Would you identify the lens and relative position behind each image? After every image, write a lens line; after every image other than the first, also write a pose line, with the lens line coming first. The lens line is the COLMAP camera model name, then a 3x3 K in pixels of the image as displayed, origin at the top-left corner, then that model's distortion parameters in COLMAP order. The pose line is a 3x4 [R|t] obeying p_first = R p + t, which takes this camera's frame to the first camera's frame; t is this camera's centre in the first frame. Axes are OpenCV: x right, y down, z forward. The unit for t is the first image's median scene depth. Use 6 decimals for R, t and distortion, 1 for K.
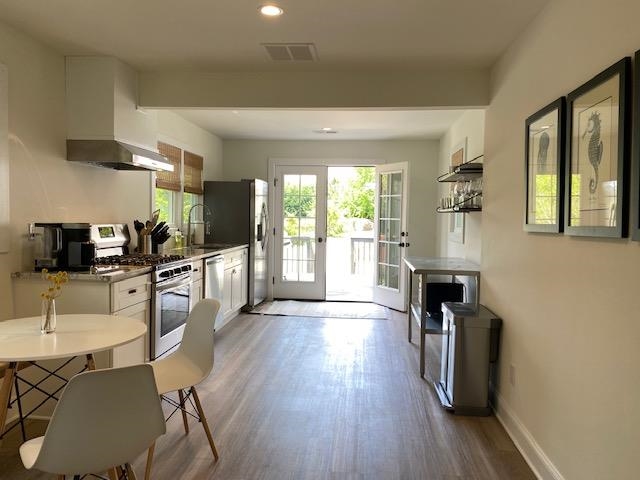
lens RADIAL K [[485.6, 0, 320.2], [0, 485.6, 241.4], [0, 0, 1]] dist [-0.002563, 0.009083]
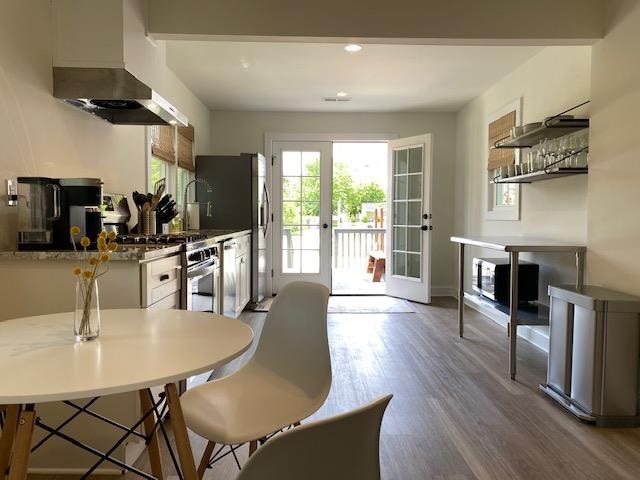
lens RADIAL K [[485.6, 0, 320.0], [0, 485.6, 237.9], [0, 0, 1]] dist [-0.002563, 0.009083]
pose [[0.993360, -0.017632, 0.113687, -0.138100], [0.018570, 0.999802, -0.007196, 0.031149], [-0.113538, 0.009260, 0.993491, 0.160981]]
